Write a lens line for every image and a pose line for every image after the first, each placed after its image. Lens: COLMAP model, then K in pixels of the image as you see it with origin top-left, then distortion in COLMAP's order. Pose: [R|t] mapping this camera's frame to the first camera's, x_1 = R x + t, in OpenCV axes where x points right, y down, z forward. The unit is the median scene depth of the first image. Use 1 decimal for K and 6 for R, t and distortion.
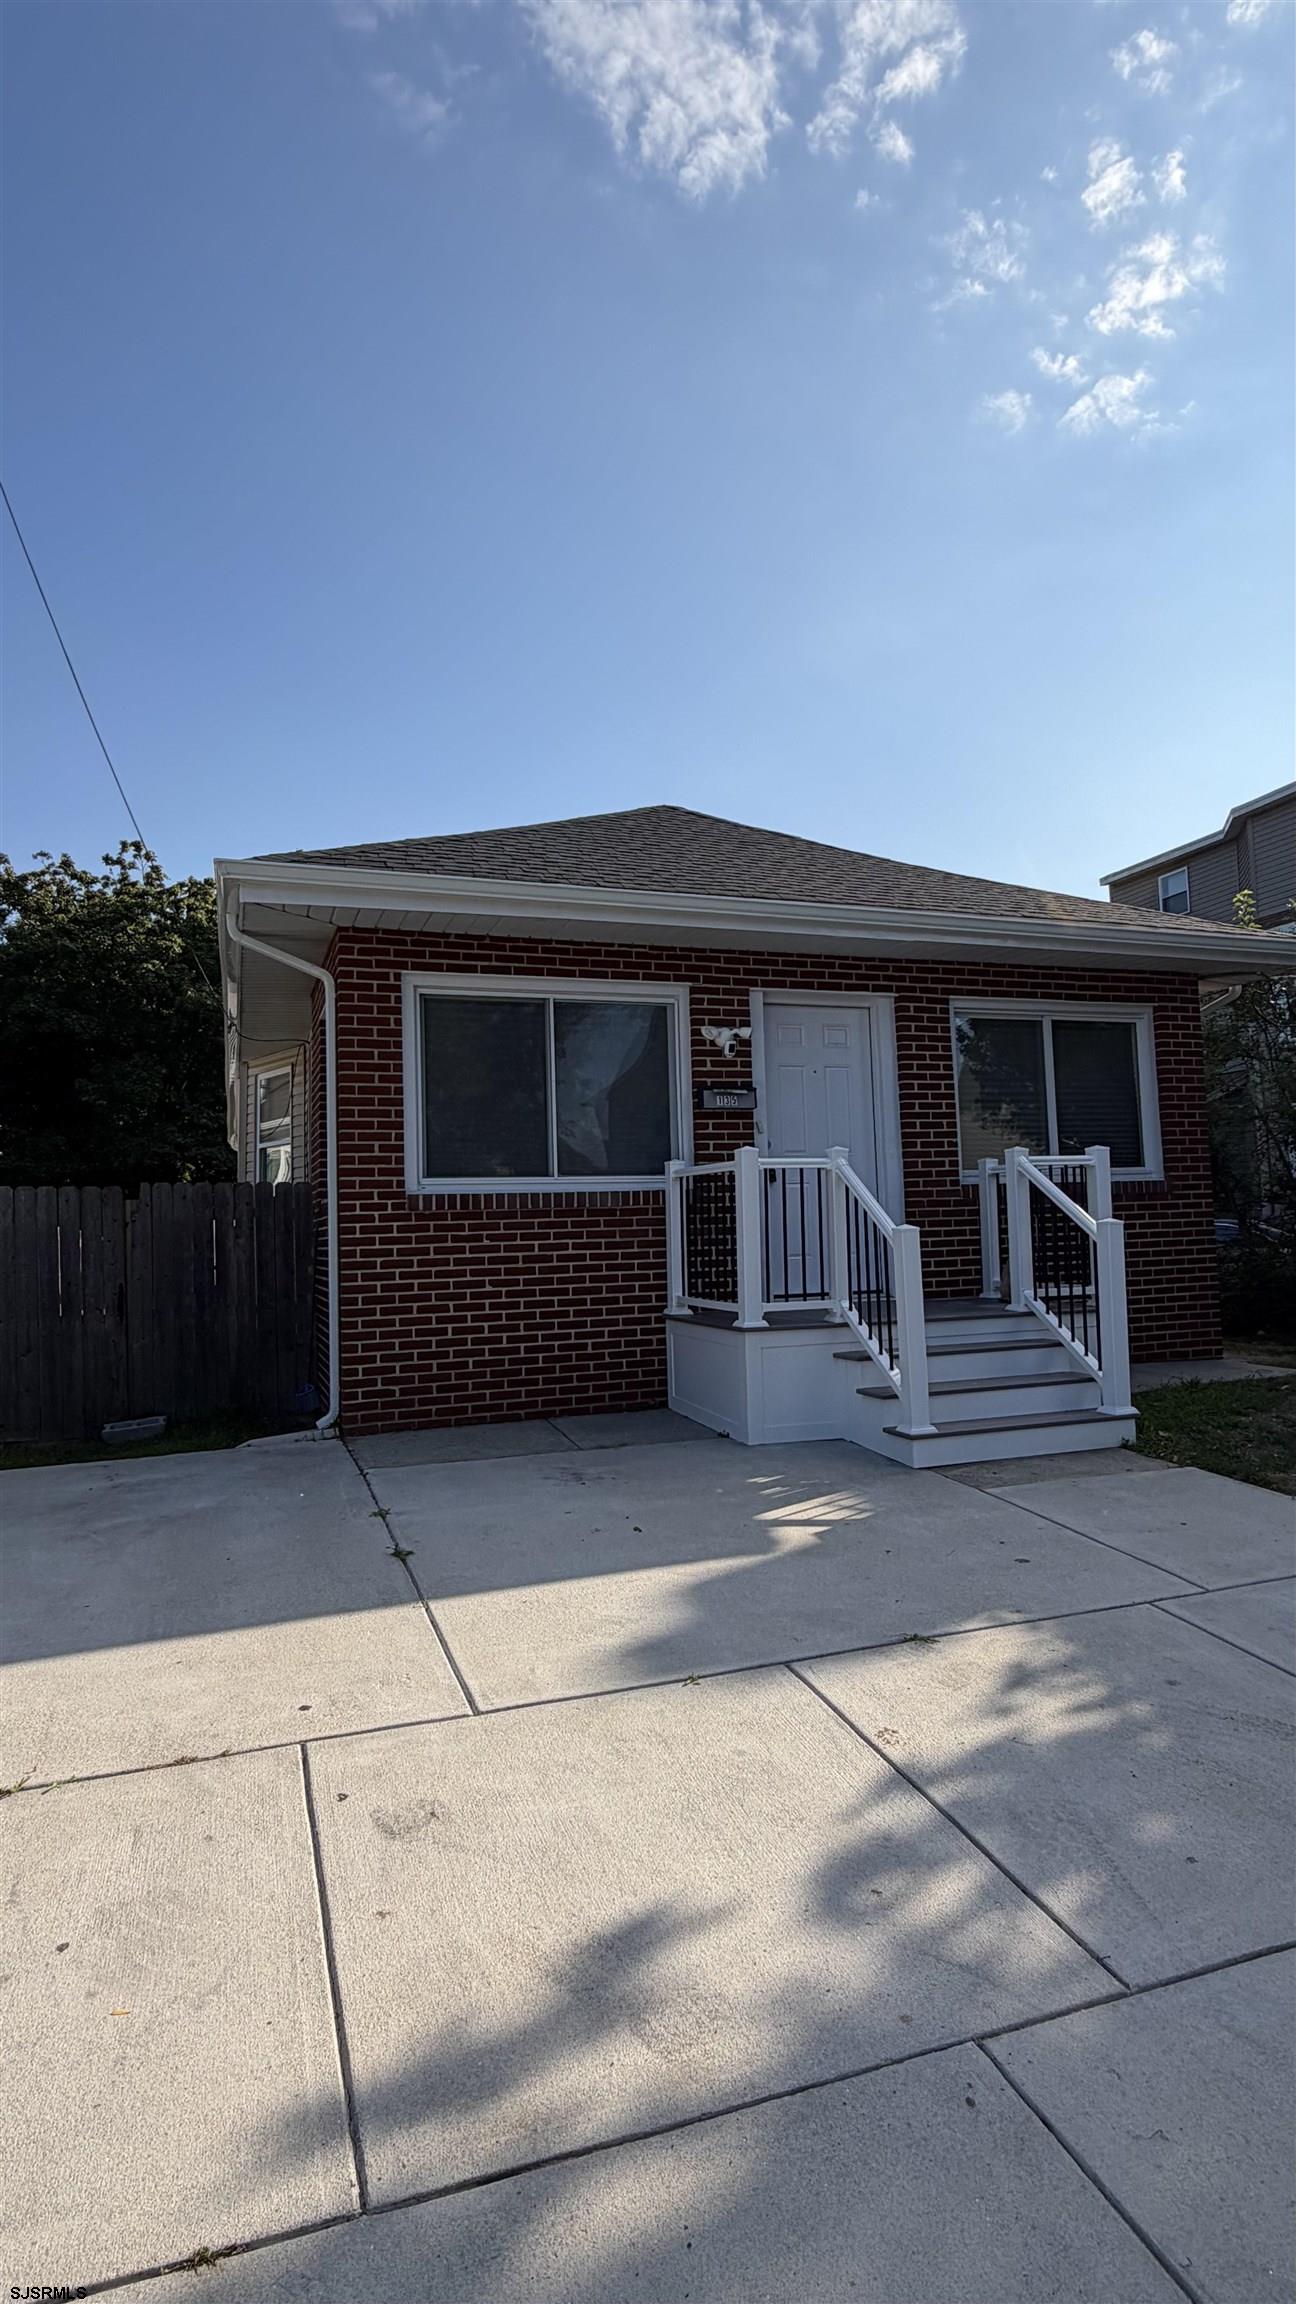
lens RADIAL K [[1242.7, 0, 664.4], [0, 1242.7, 1149.8], [0, 0, 1]] dist [-0.004421, -0.004338]
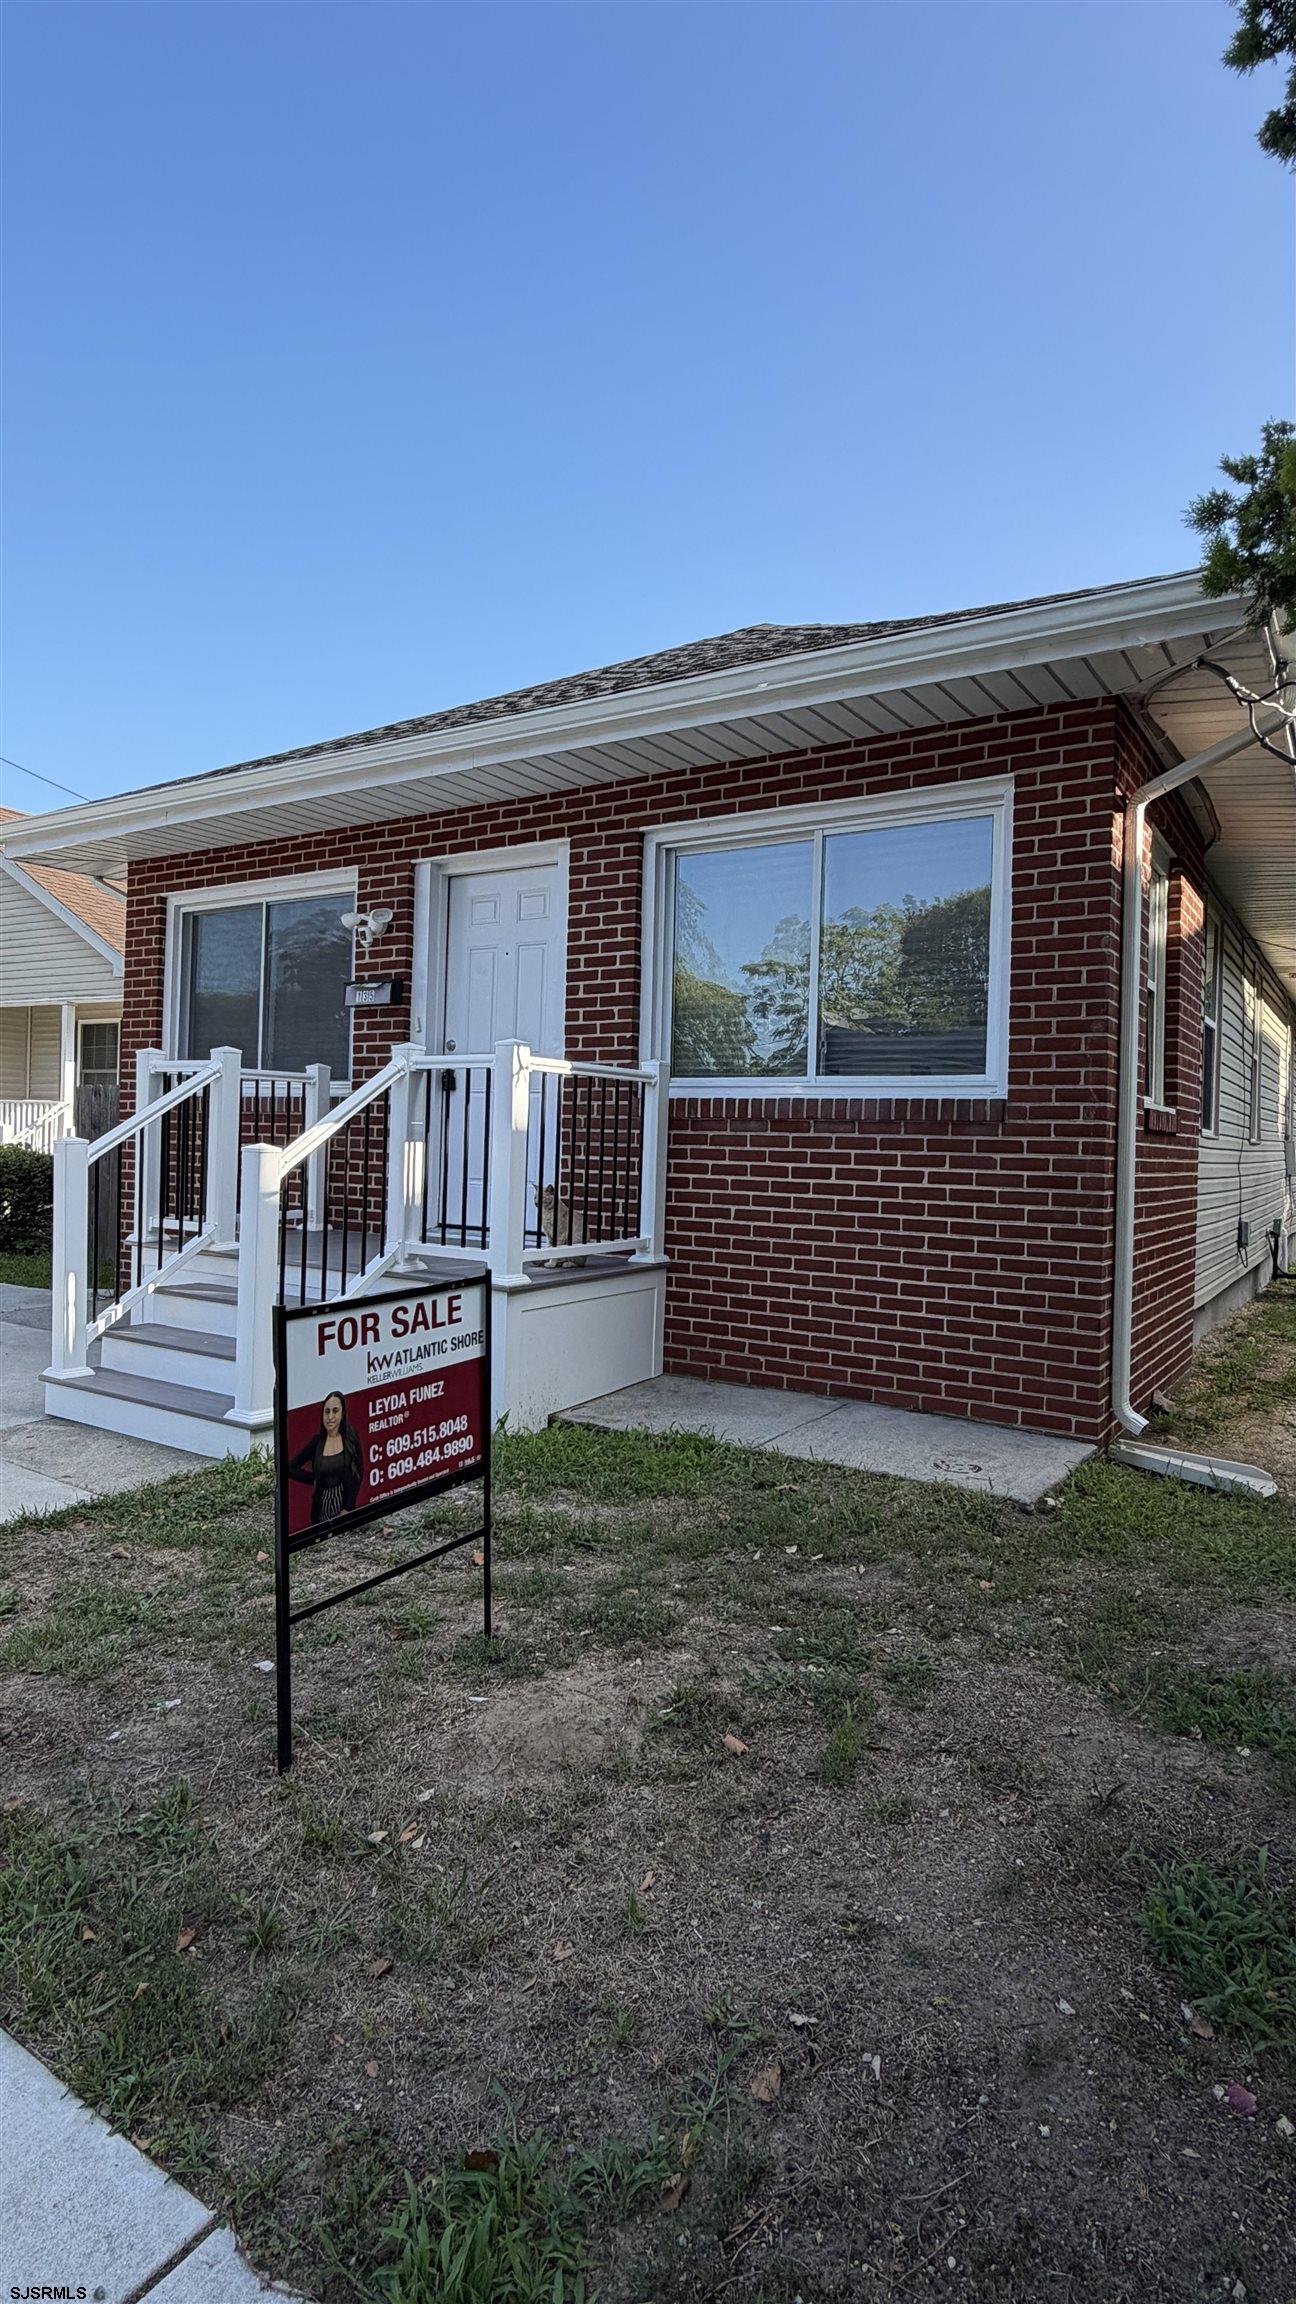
lens RADIAL K [[1242.7, 0, 644.9], [0, 1242.7, 1129.4], [0, 0, 1]] dist [-0.004421, -0.004338]
pose [[0.588217, 0.041654, -0.807630, 1.105565], [0.013854, 0.998007, 0.061563, 0.003534], [0.808584, -0.047401, 0.586468, 0.804599]]
